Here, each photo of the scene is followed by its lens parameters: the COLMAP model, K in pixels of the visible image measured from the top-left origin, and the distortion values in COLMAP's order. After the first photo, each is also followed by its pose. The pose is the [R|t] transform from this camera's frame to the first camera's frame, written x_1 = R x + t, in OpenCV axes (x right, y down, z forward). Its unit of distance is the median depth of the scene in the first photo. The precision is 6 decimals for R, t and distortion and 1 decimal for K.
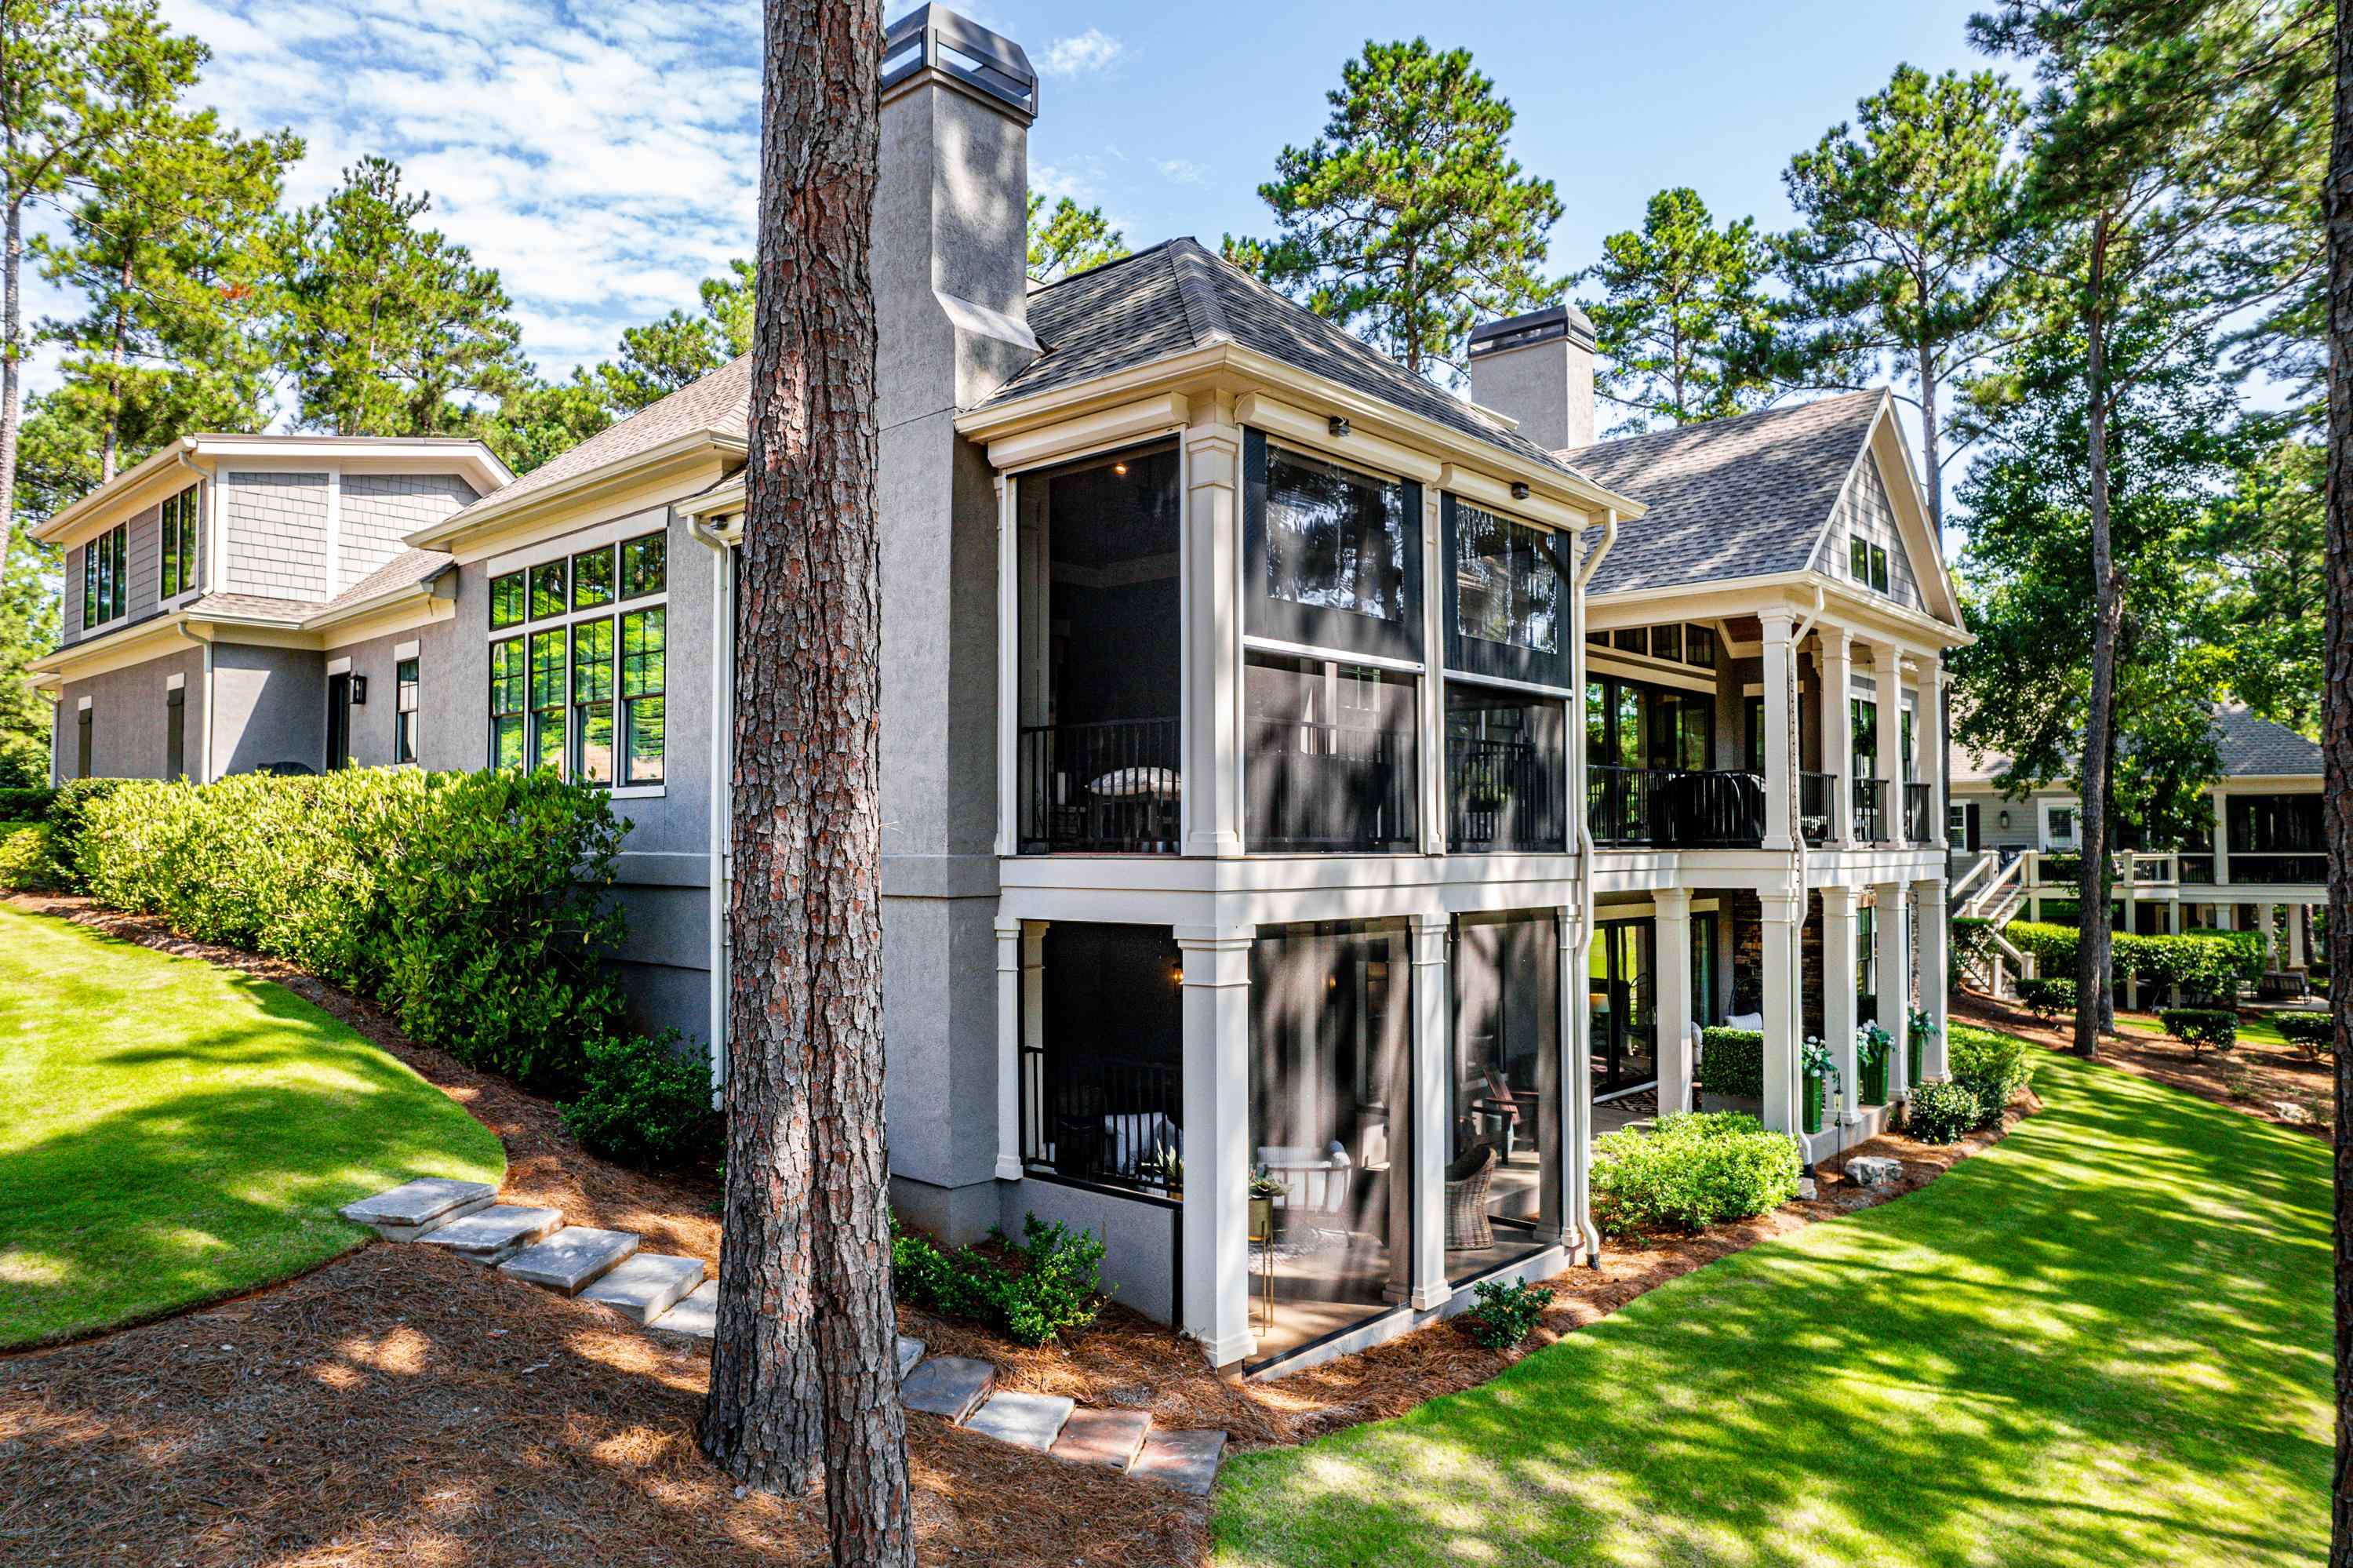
lens RADIAL K [[1512.6, 0, 1176.5], [0, 1512.6, 784.0], [0, 0, 1]] dist [-0.094512, 0.084722]
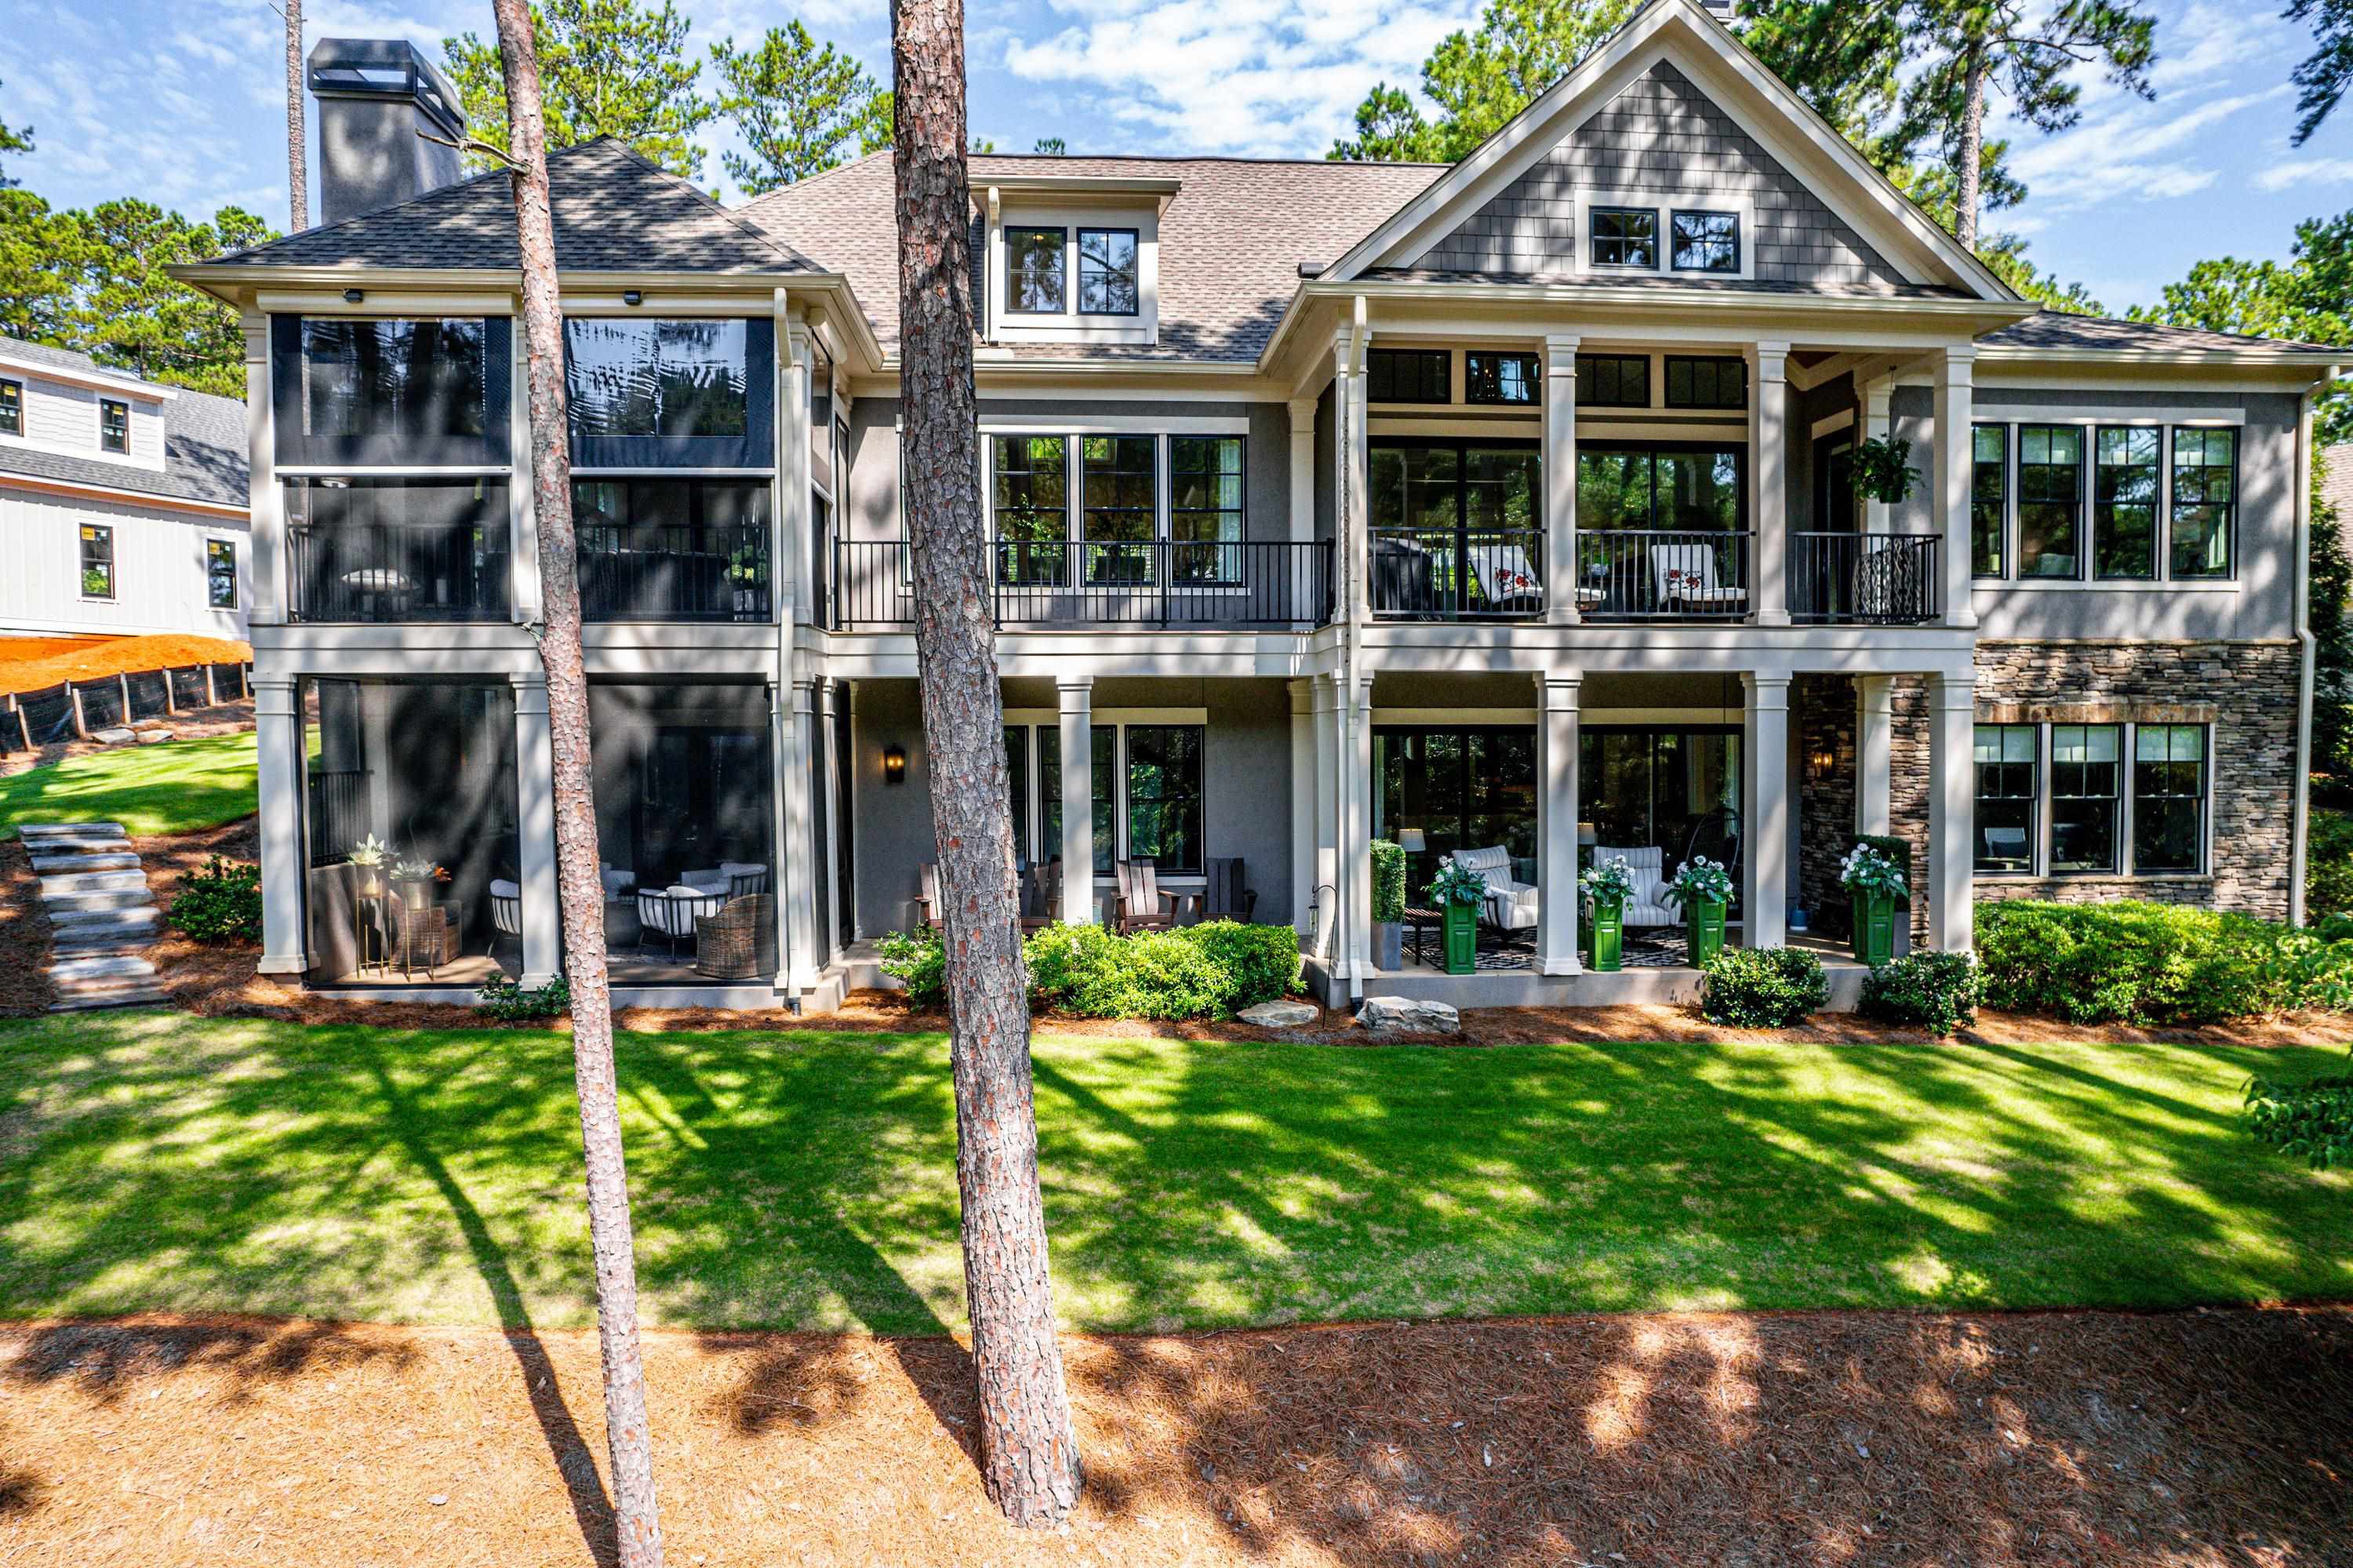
lens RADIAL K [[1512.6, 0, 1176.5], [0, 1512.6, 784.0], [0, 0, 1]] dist [-0.094512, 0.084722]
pose [[0.714013, 0.016619, -0.699935, 1.432094], [0.031977, 0.997901, 0.056314, 0.134707], [0.699401, -0.062591, 0.711983, 0.525006]]
